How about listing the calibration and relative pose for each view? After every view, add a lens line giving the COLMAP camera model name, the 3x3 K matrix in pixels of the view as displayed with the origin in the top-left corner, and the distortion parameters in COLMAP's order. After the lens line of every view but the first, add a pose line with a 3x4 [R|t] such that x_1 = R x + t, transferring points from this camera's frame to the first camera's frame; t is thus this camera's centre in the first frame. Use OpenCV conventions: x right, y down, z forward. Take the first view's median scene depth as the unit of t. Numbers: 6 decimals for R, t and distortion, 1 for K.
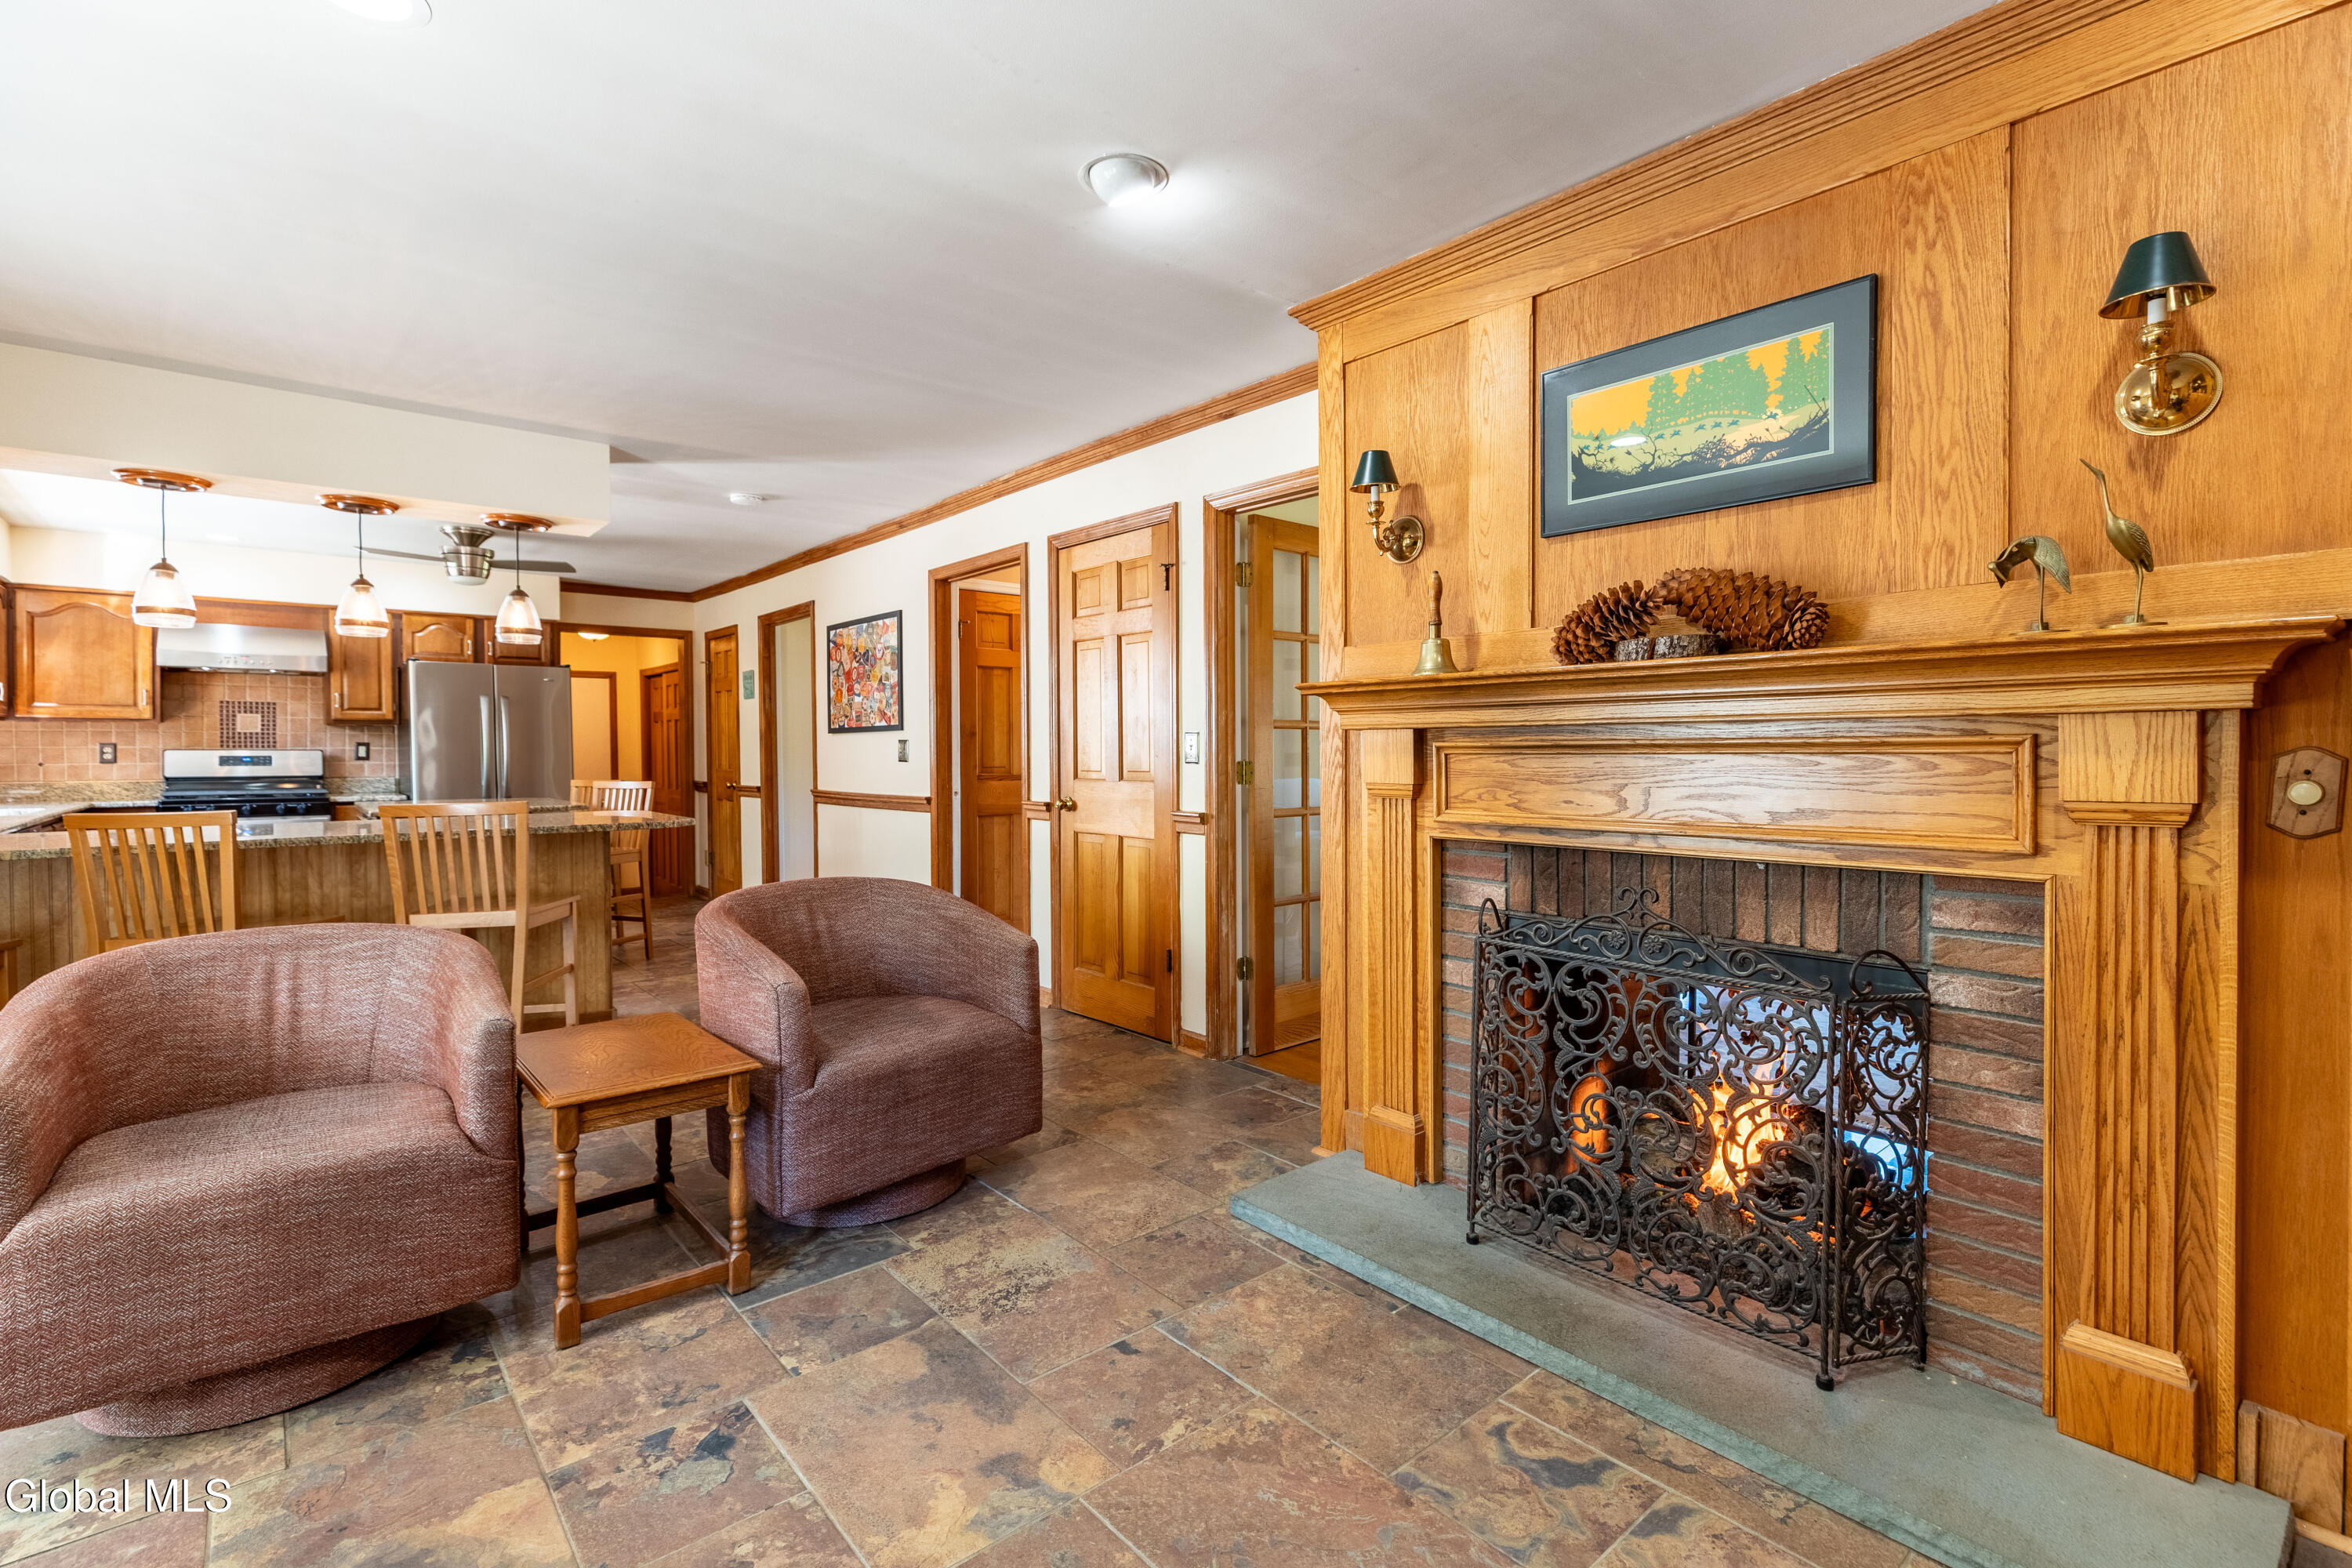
lens RADIAL K [[1112.2, 0, 1175.2], [0, 1112.2, 766.8], [0, 0, 1]] dist [-0.000612, -0.000183]
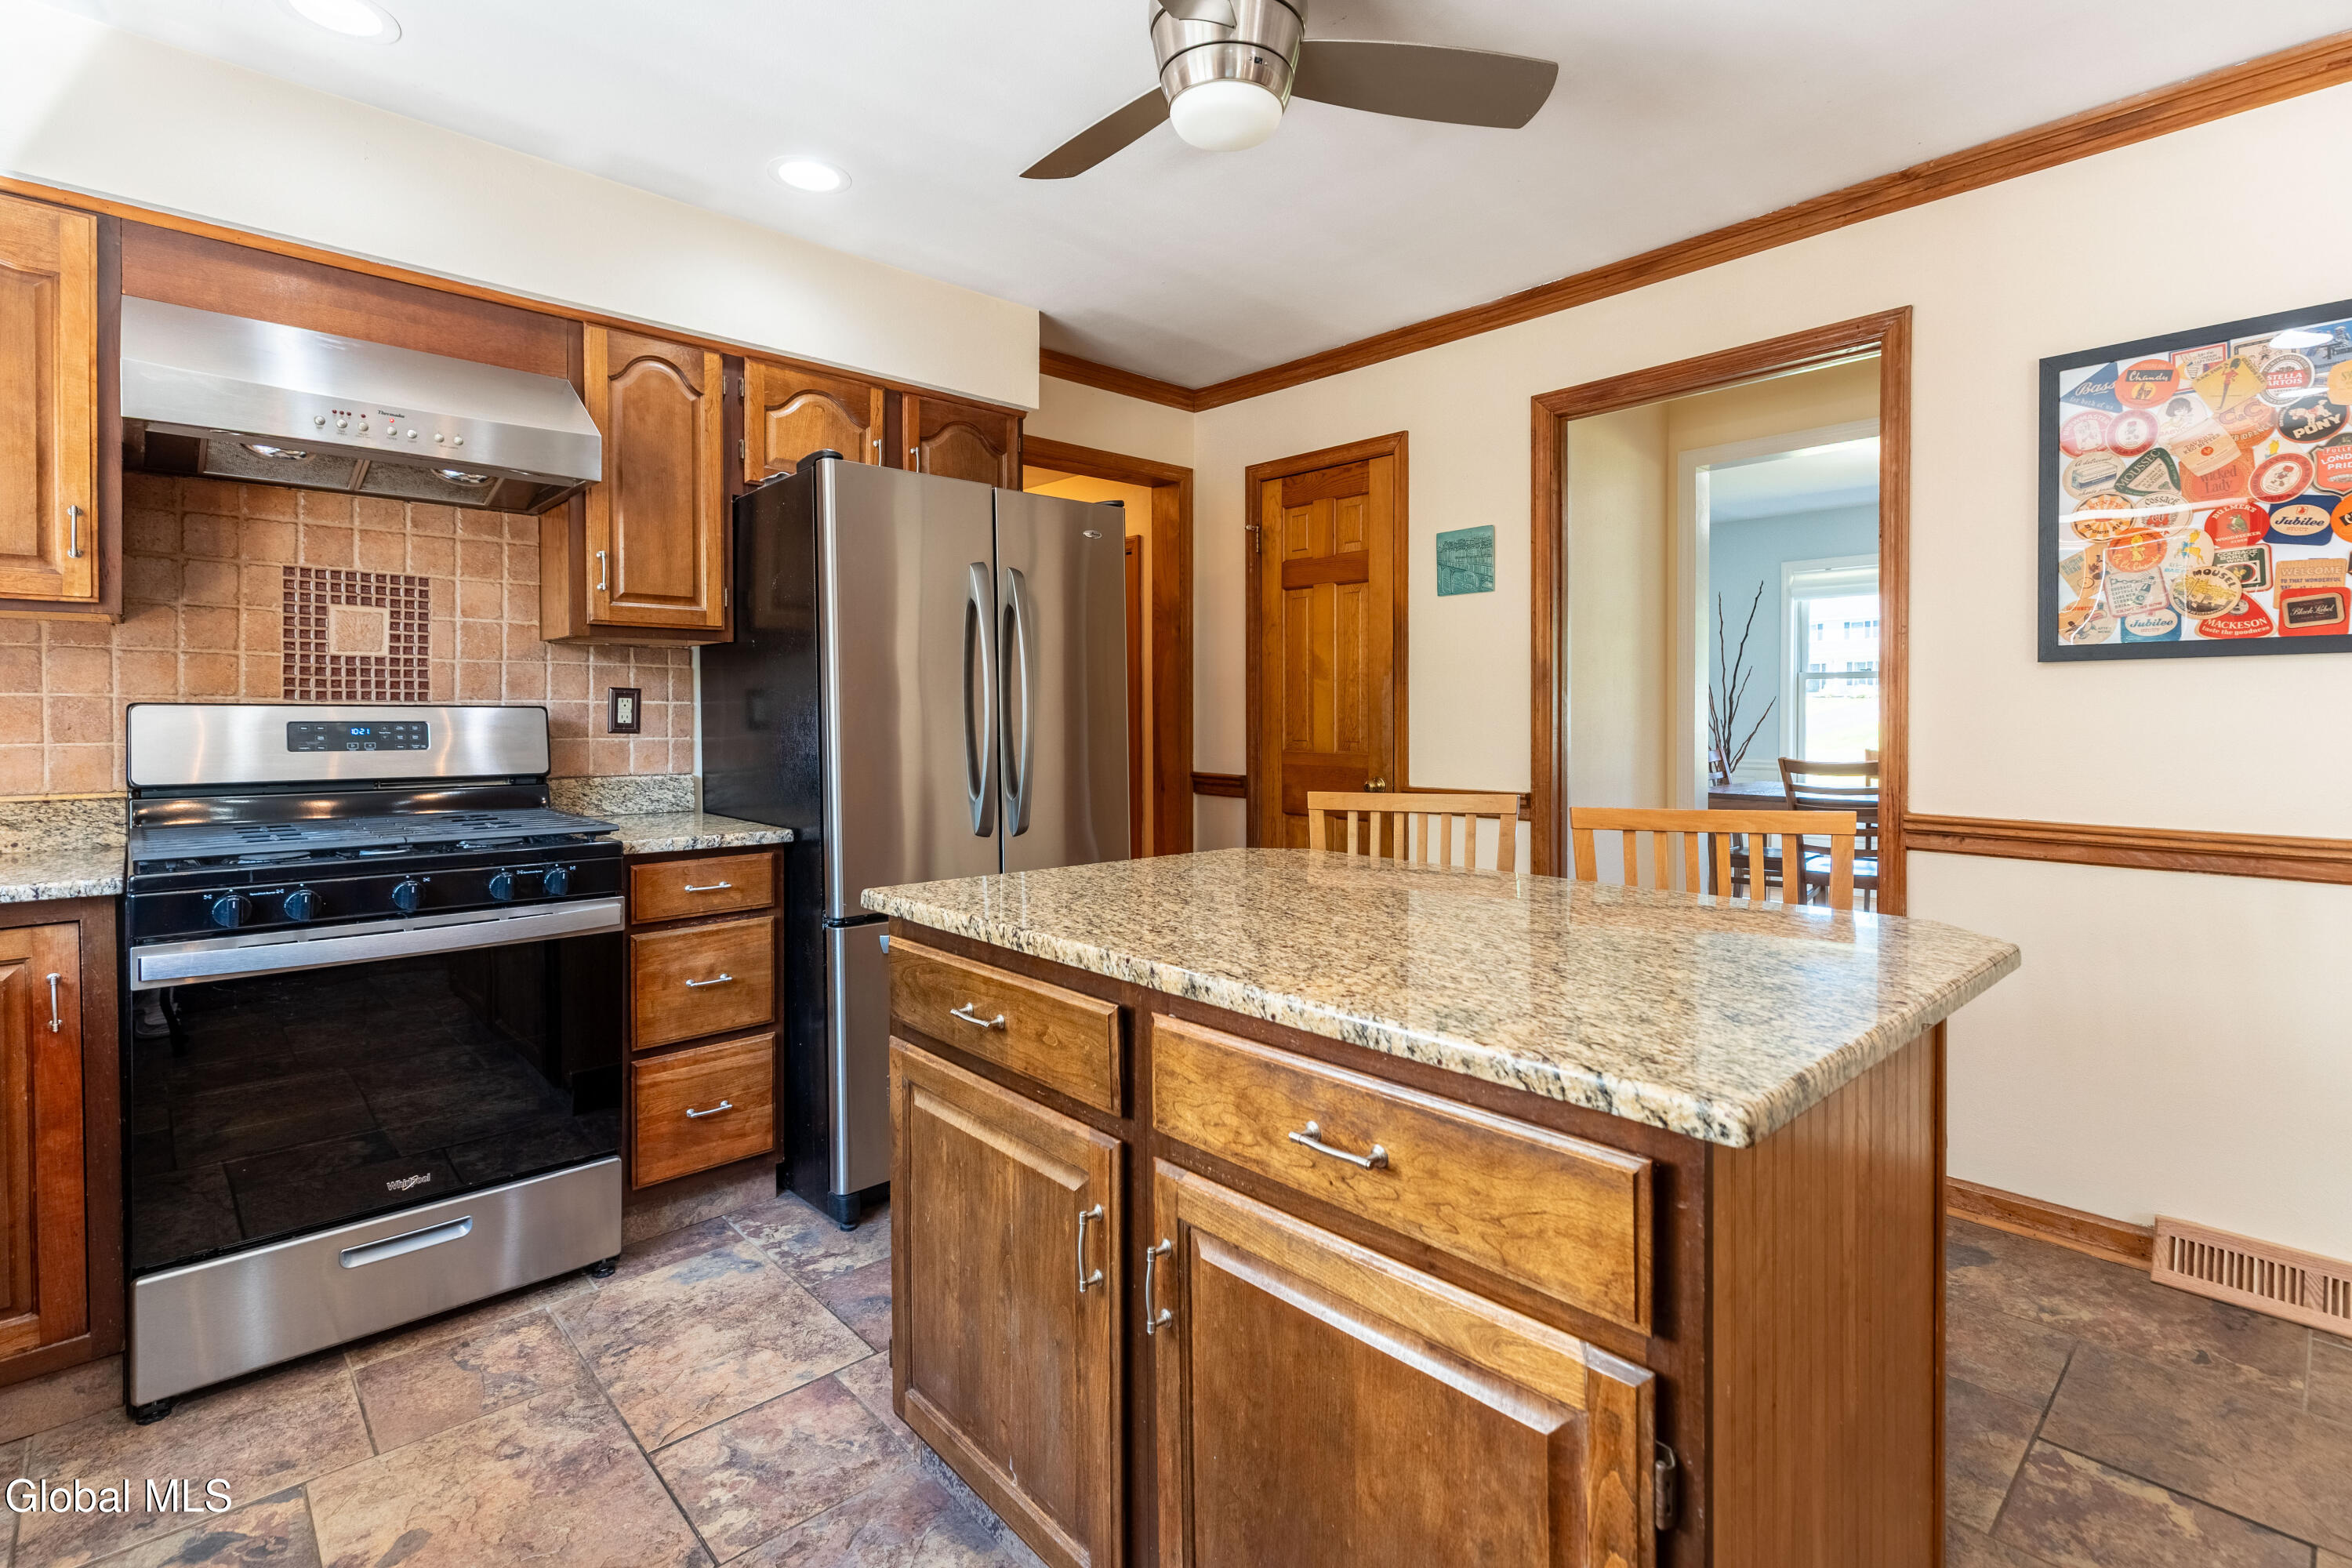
lens RADIAL K [[1112.2, 0, 1144.0], [0, 1112.2, 733.3], [0, 0, 1]] dist [-0.000612, -0.000183]
pose [[0.999044, -0.002932, 0.043615, -0.599231], [0.002848, 0.999994, 0.001977, -0.006173], [-0.043620, -0.001850, 0.999046, 0.631807]]
